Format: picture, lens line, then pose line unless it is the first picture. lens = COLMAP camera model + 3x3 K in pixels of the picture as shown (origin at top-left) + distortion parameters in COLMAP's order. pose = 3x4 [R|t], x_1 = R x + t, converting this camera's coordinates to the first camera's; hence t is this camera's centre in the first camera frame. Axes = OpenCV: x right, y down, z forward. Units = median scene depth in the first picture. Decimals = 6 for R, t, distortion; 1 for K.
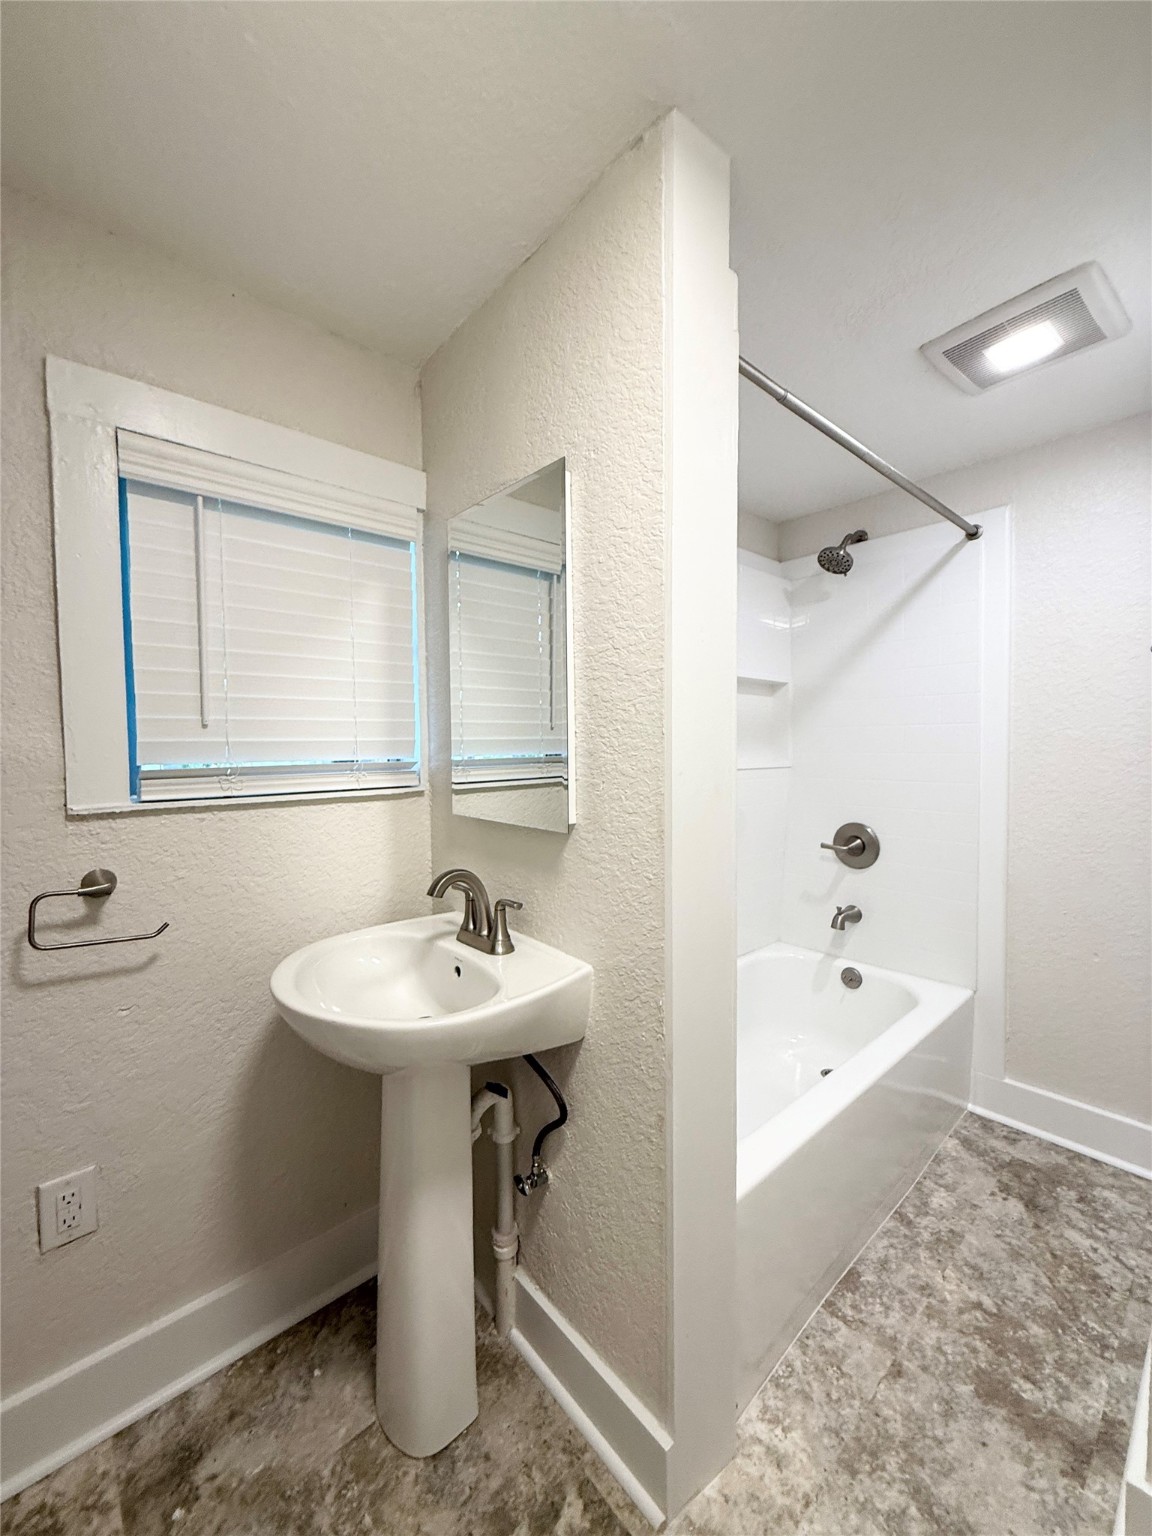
lens RADIAL K [[609.6, 0, 576.0], [0, 609.6, 768.0], [0, 0, 1]] dist [-0.001651, 0.000517]
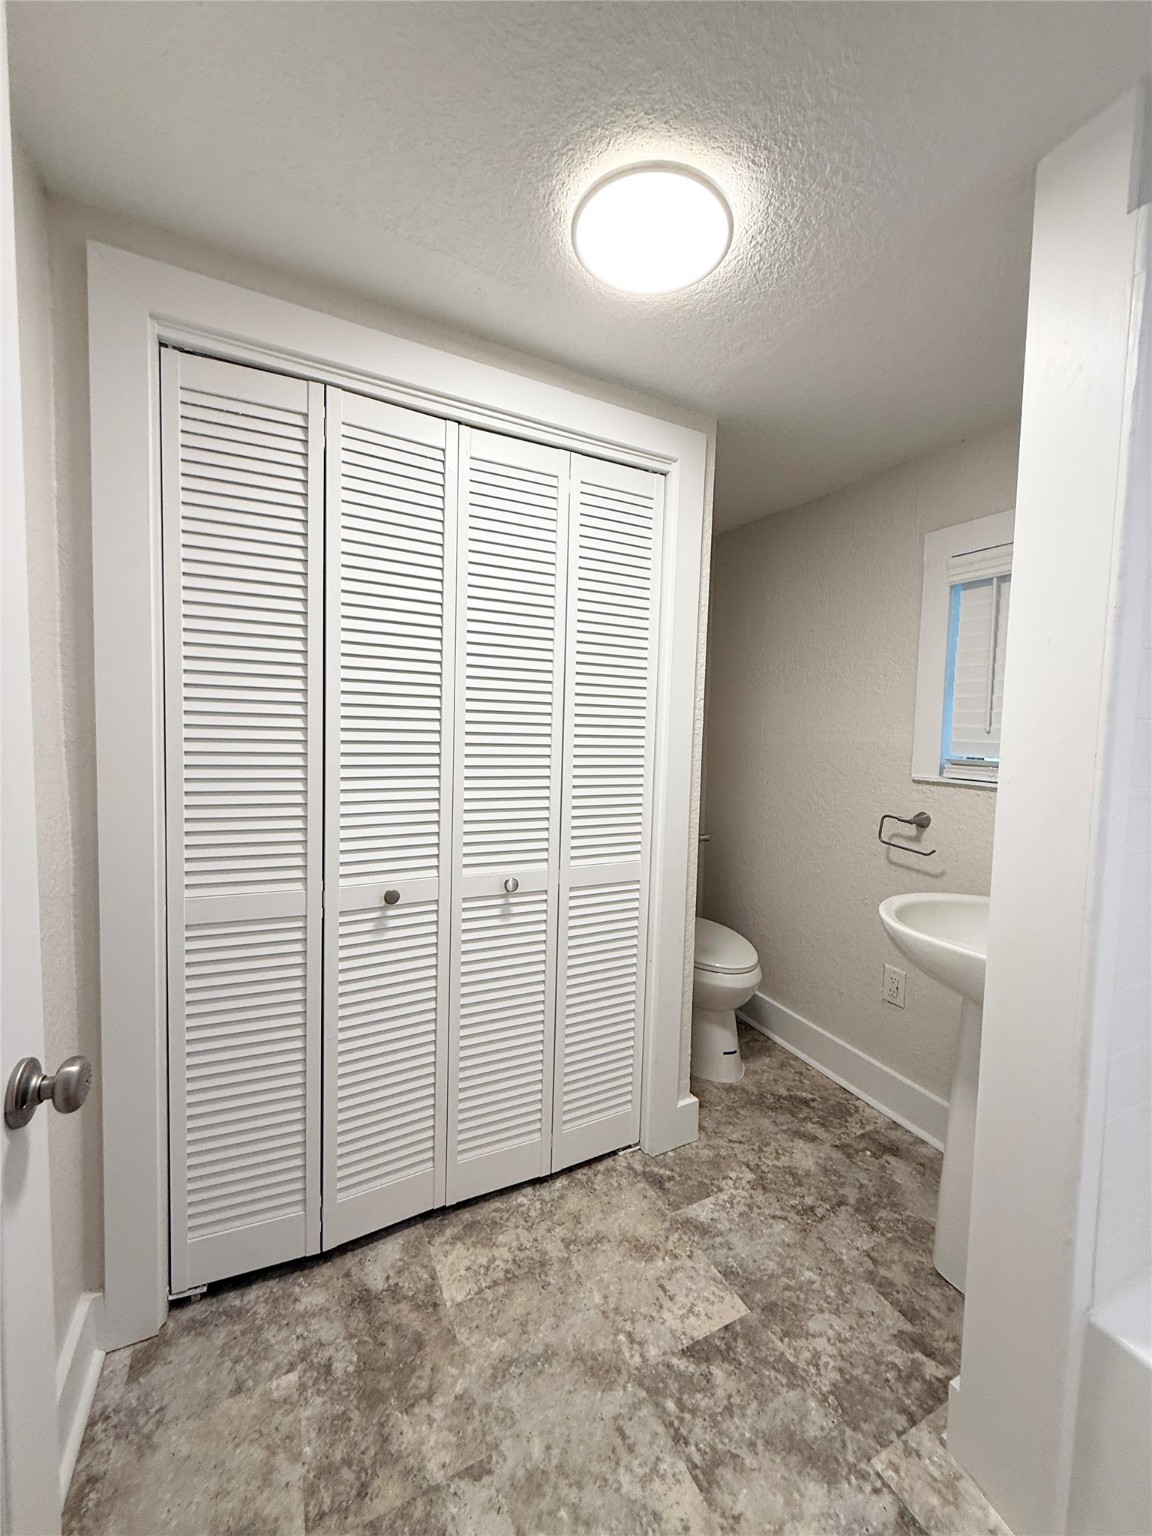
lens RADIAL K [[609.6, 0, 576.0], [0, 609.6, 768.0], [0, 0, 1]] dist [-0.001651, 0.000517]
pose [[-0.262443, 0.068936, -0.962482, 0.653136], [-0.068105, 0.993634, 0.089738, -0.028778], [0.962541, 0.089100, -0.256077, 0.255472]]
